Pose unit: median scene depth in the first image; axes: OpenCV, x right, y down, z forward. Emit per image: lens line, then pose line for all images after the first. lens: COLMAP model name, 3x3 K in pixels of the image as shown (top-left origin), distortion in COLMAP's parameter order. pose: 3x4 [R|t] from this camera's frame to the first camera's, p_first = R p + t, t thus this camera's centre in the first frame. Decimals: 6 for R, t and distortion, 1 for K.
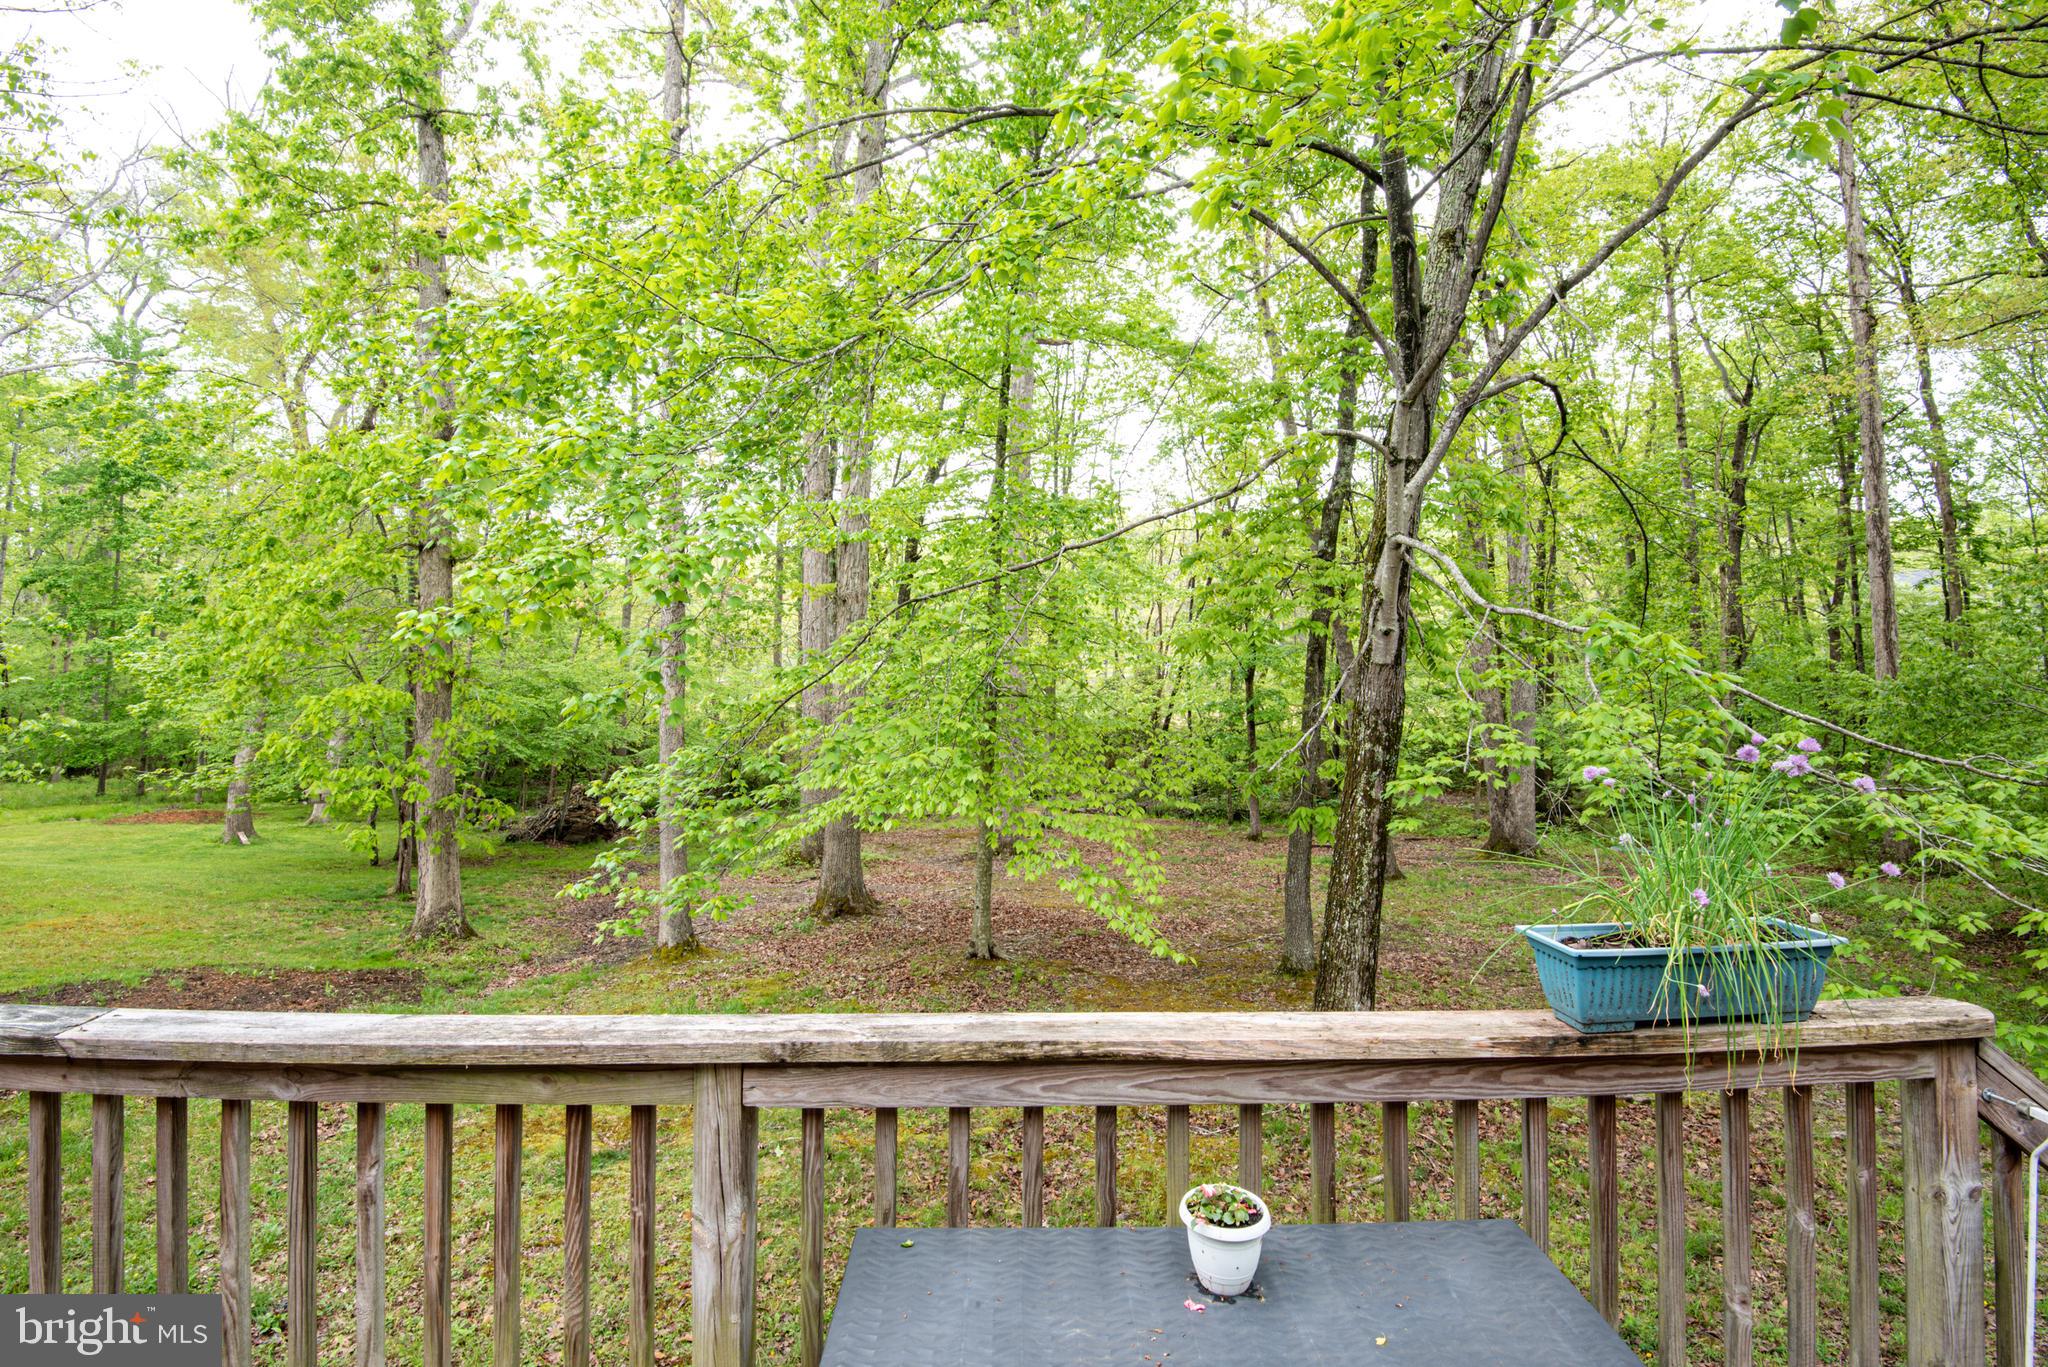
lens RADIAL K [[962.4, 0, 1009.4], [0, 962.4, 599.5], [0, 0, 1]] dist [-0.027269, -0.001380]
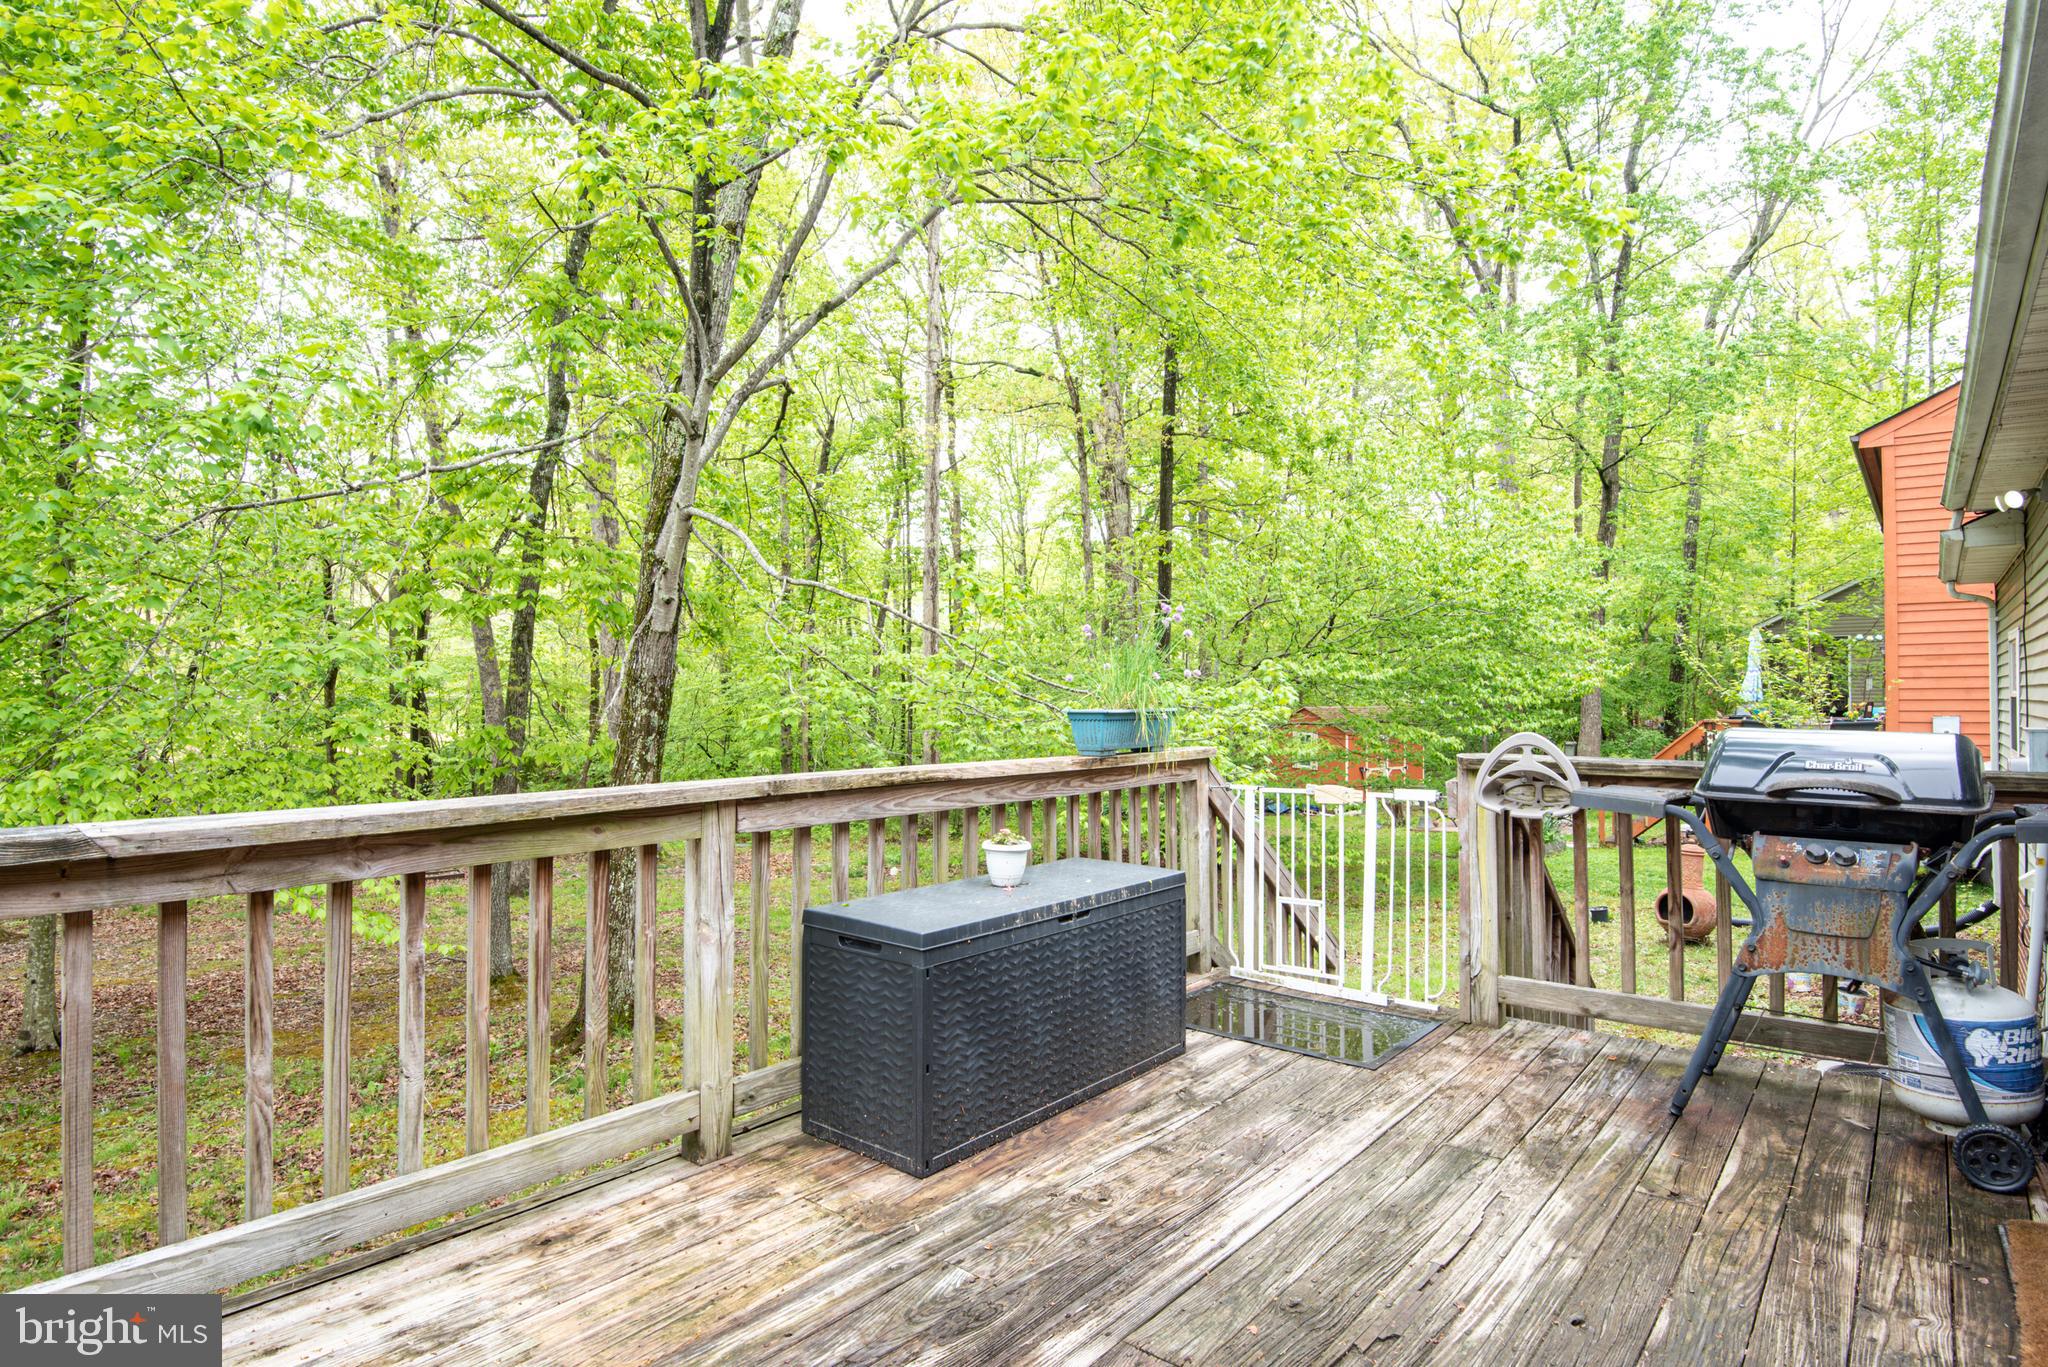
lens RADIAL K [[1116.1, 0, 1021.6], [0, 1116.1, 682.9], [0, 0, 1]] dist [0.001378, -0.000081]
pose [[0.644247, 0.002756, 0.764812, -0.280013], [-0.052173, 0.997822, 0.040353, 0.053991], [-0.763036, -0.065899, 0.642988, -0.069444]]
